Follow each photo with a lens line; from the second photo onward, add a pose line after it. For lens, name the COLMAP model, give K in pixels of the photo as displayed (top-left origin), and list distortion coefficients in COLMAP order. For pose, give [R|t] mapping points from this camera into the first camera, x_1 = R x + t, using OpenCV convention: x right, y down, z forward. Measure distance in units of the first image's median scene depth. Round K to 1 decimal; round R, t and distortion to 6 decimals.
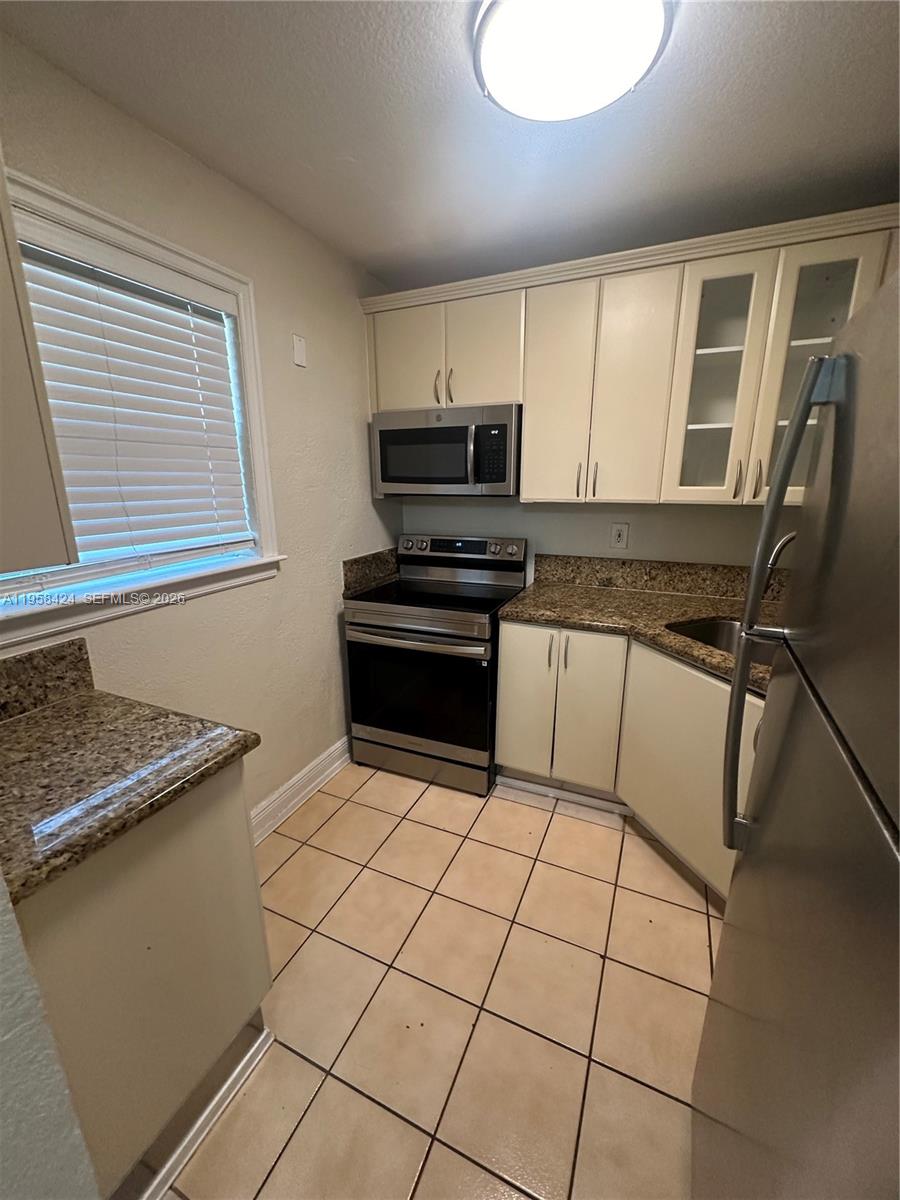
lens RADIAL K [[473.8, 0, 449.6], [0, 473.8, 598.2], [0, 0, 1]] dist [-0.014293, 0.002713]
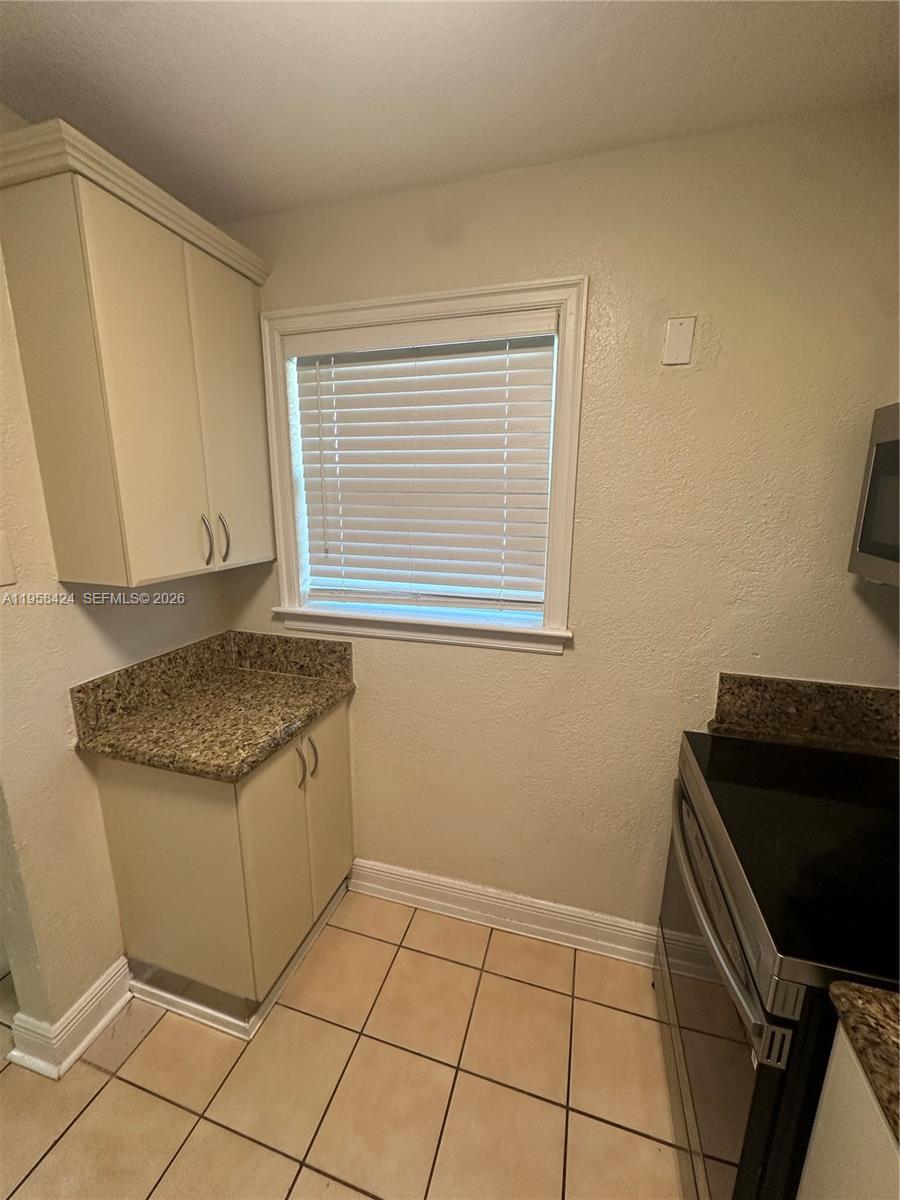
lens RADIAL K [[473.8, 0, 448.7], [0, 473.8, 598.8], [0, 0, 1]] dist [-0.014293, 0.002713]
pose [[0.139653, 0.214225, -0.966750, 0.415836], [-0.255742, 0.950996, 0.173790, -0.272662], [0.956605, 0.222969, 0.187595, 0.809158]]
